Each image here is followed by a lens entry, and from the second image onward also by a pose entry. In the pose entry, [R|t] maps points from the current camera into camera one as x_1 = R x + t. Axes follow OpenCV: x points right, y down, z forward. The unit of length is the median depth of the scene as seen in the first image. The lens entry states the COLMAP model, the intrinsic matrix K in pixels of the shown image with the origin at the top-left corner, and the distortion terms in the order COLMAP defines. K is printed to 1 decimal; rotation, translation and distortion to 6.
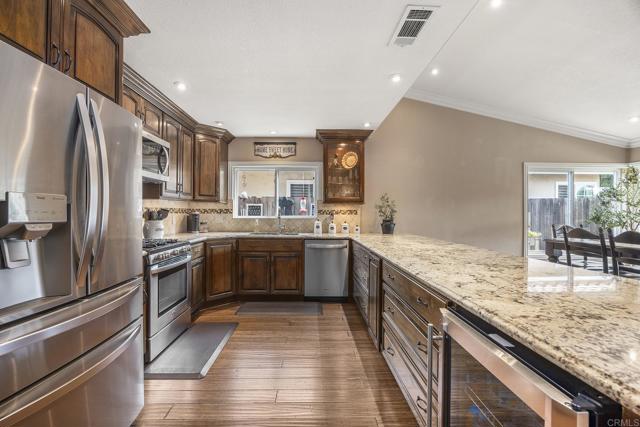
lens RADIAL K [[277.3, 0, 317.8], [0, 277.3, 213.5], [0, 0, 1]] dist [-0.017669, 0.001690]
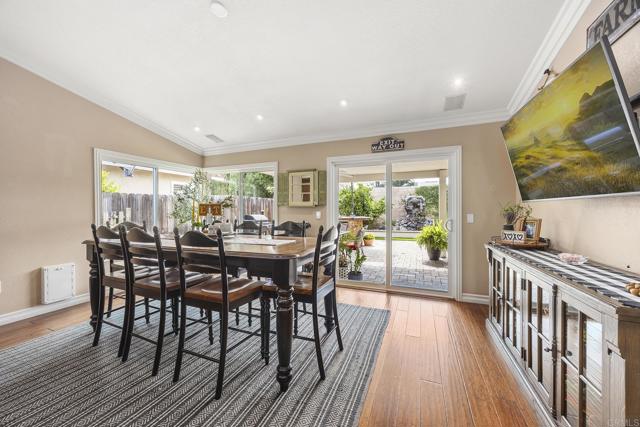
lens RADIAL K [[246.2, 0, 319.1], [0, 246.2, 211.5], [0, 0, 1]] dist [-0.001535, -0.000168]
pose [[0.410404, -0.012128, 0.911823, 0.370320], [0.008467, 0.999919, 0.009489, 0.004692], [-0.911864, 0.003826, 0.410474, 0.072052]]
